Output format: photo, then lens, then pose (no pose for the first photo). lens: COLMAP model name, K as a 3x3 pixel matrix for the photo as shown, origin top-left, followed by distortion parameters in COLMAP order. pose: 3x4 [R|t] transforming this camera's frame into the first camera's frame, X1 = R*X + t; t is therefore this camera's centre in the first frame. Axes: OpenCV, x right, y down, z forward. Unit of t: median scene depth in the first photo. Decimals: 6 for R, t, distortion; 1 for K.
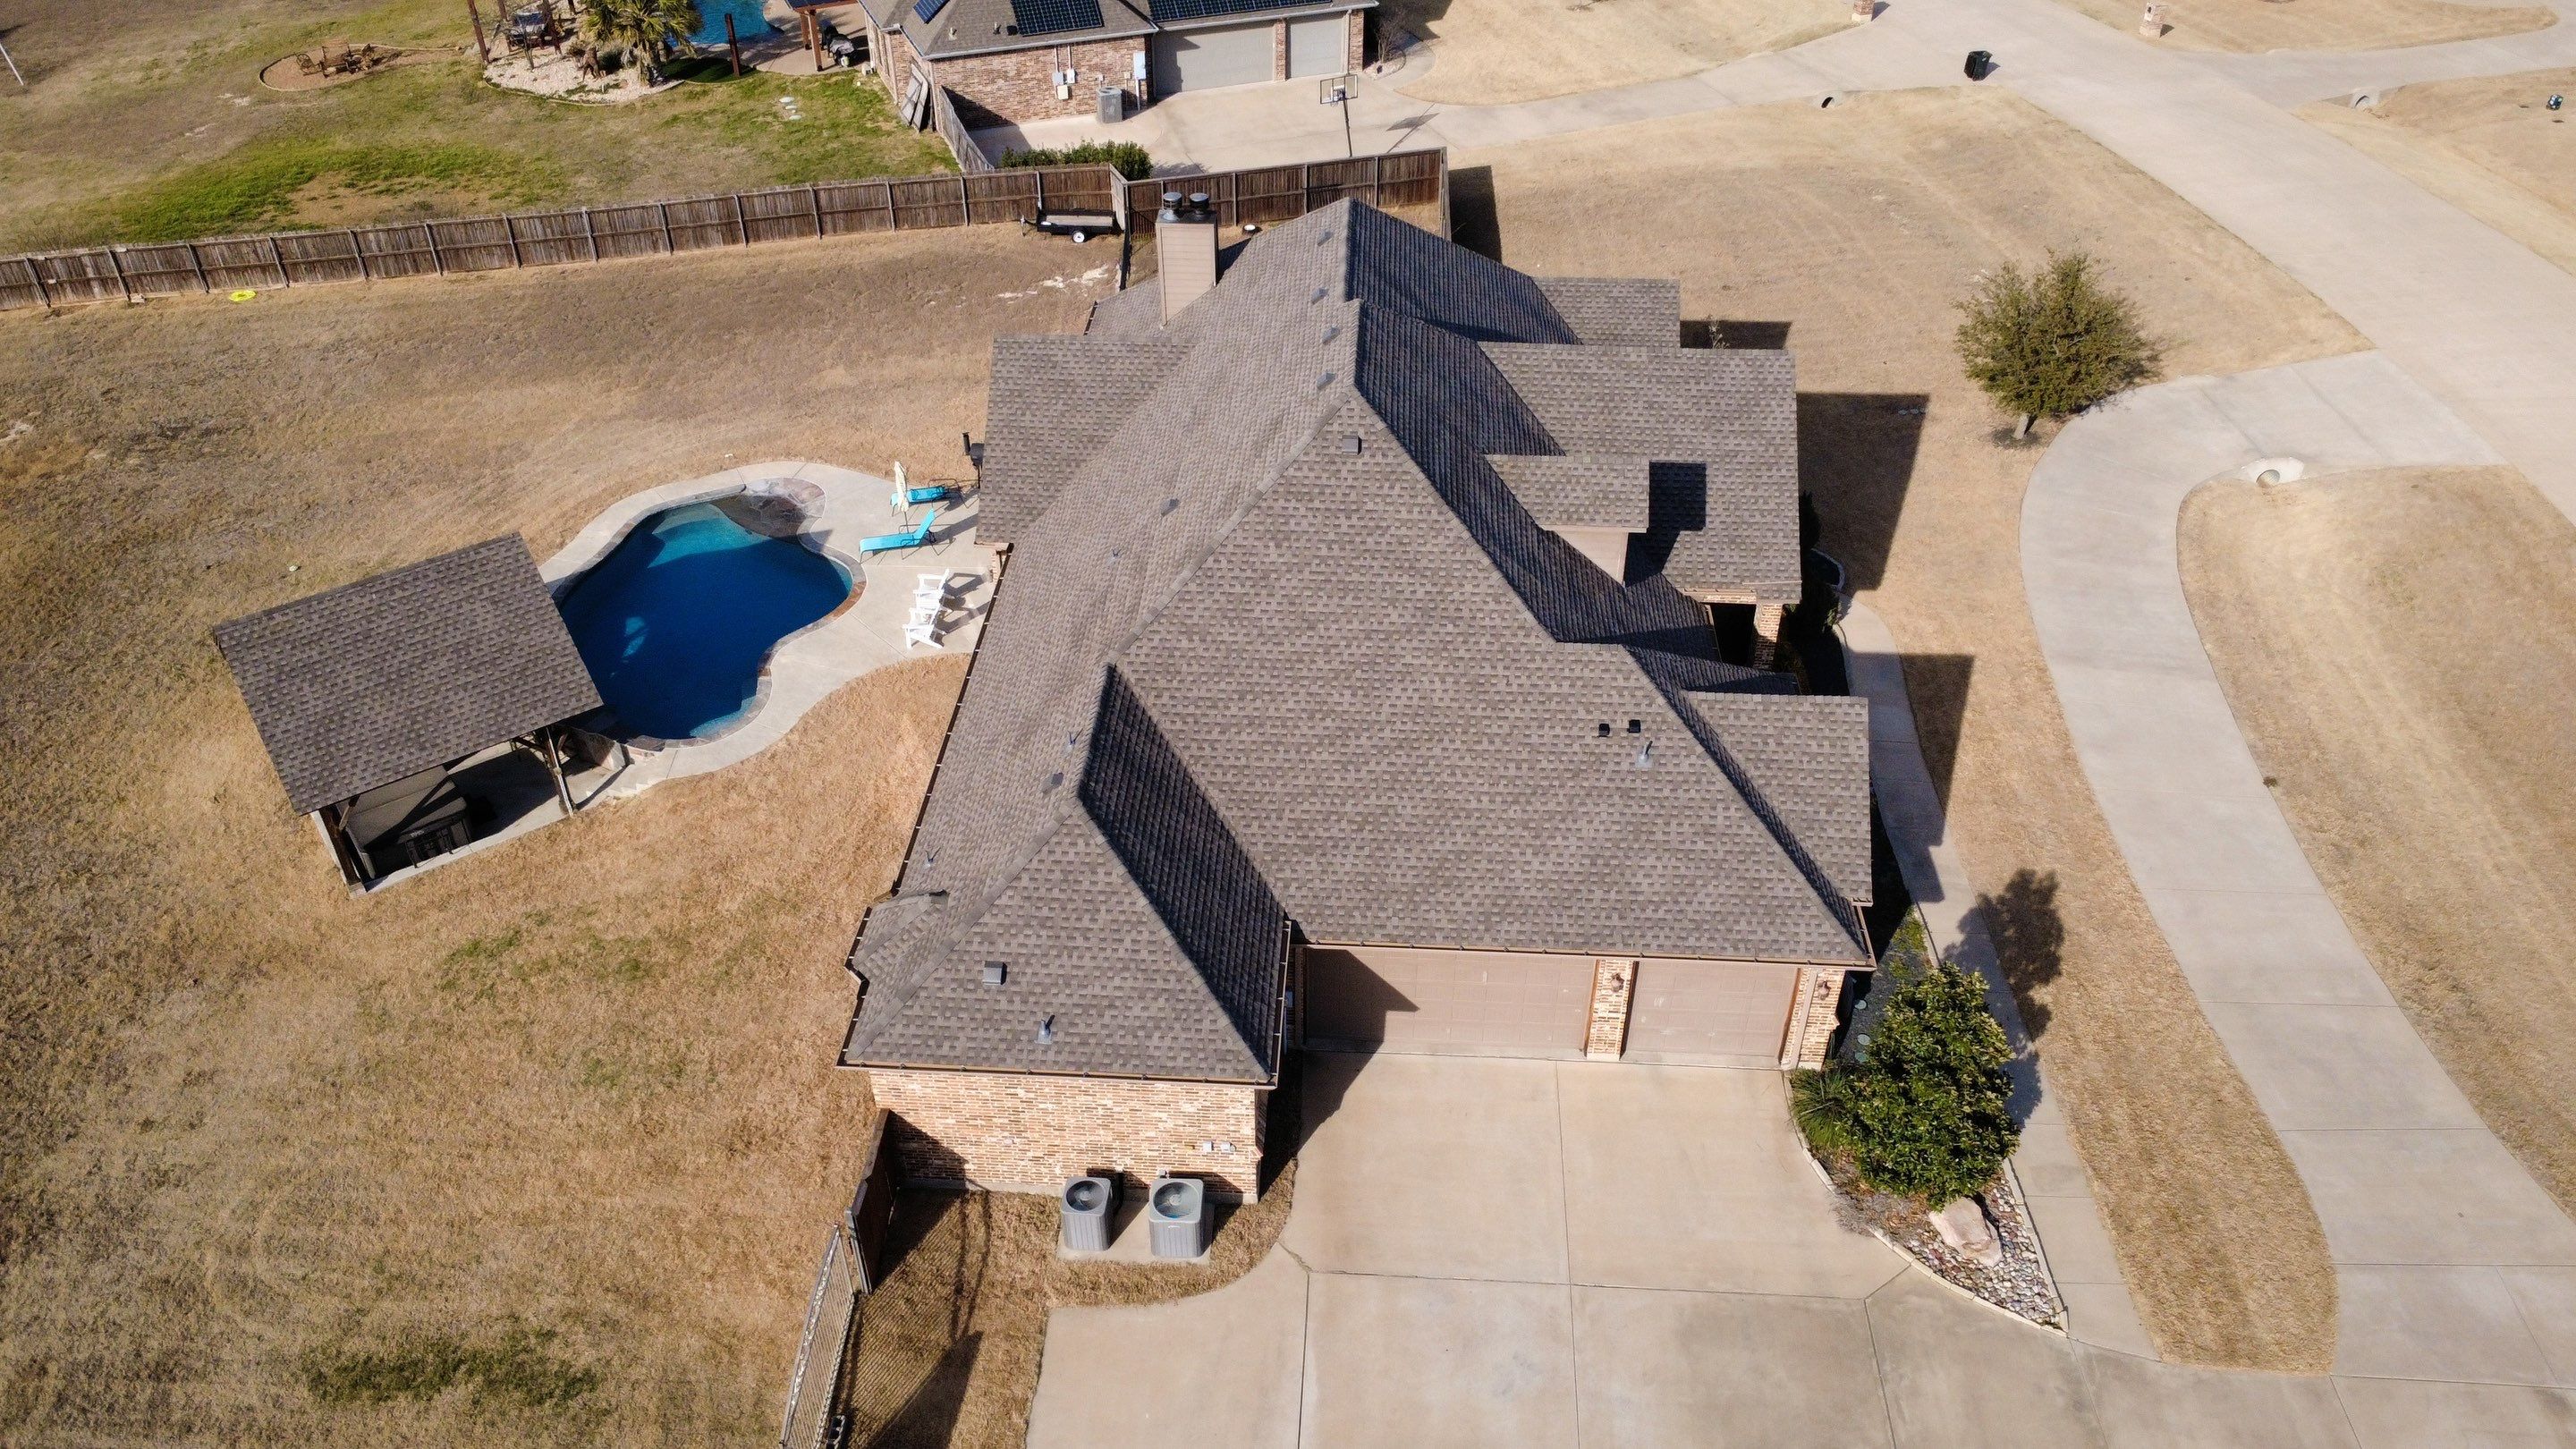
lens RADIAL K [[1869.8, 0, 1288.0], [0, 1869.8, 724.5], [0, 0, 1]] dist [-0.002371, -0.001873]
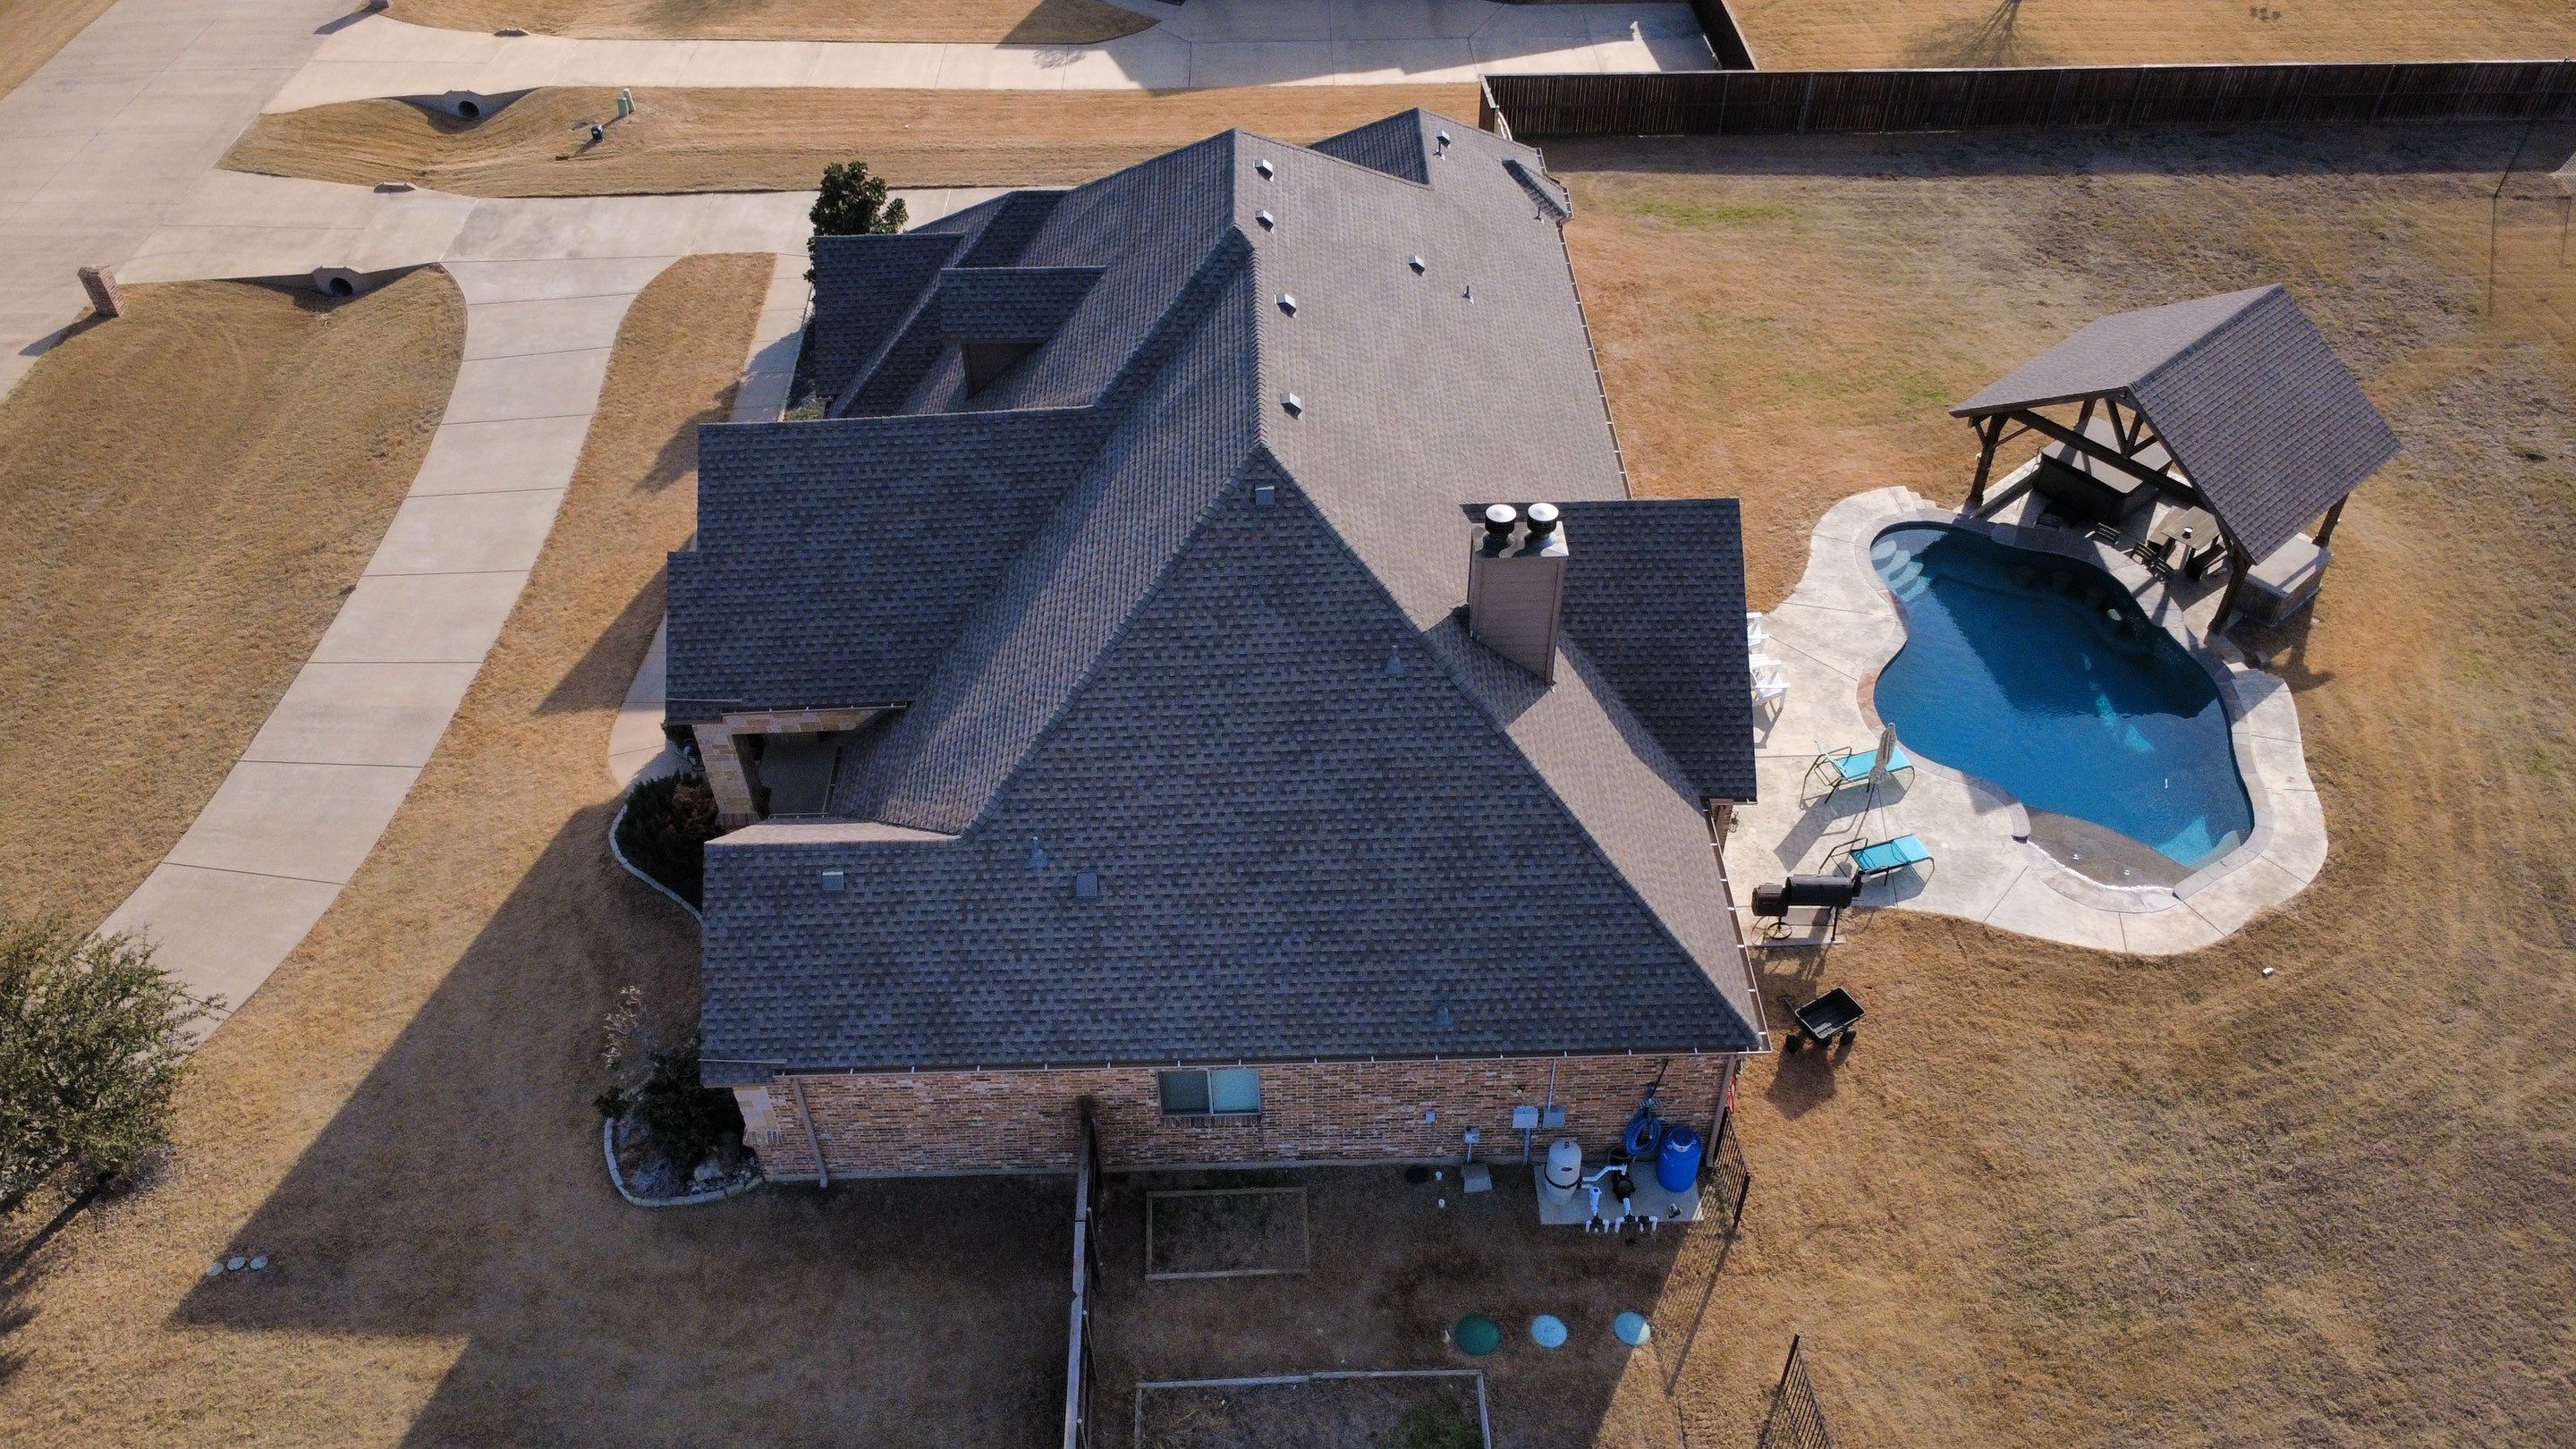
lens RADIAL K [[1869.8, 0, 1288.0], [0, 1869.8, 724.5], [0, 0, 1]] dist [-0.002371, -0.001873]
pose [[-0.996820, 0.066148, -0.044422, 0.057110], [-0.032641, 0.169575, 0.984977, -0.871041], [0.072688, 0.983295, -0.166876, 1.138160]]
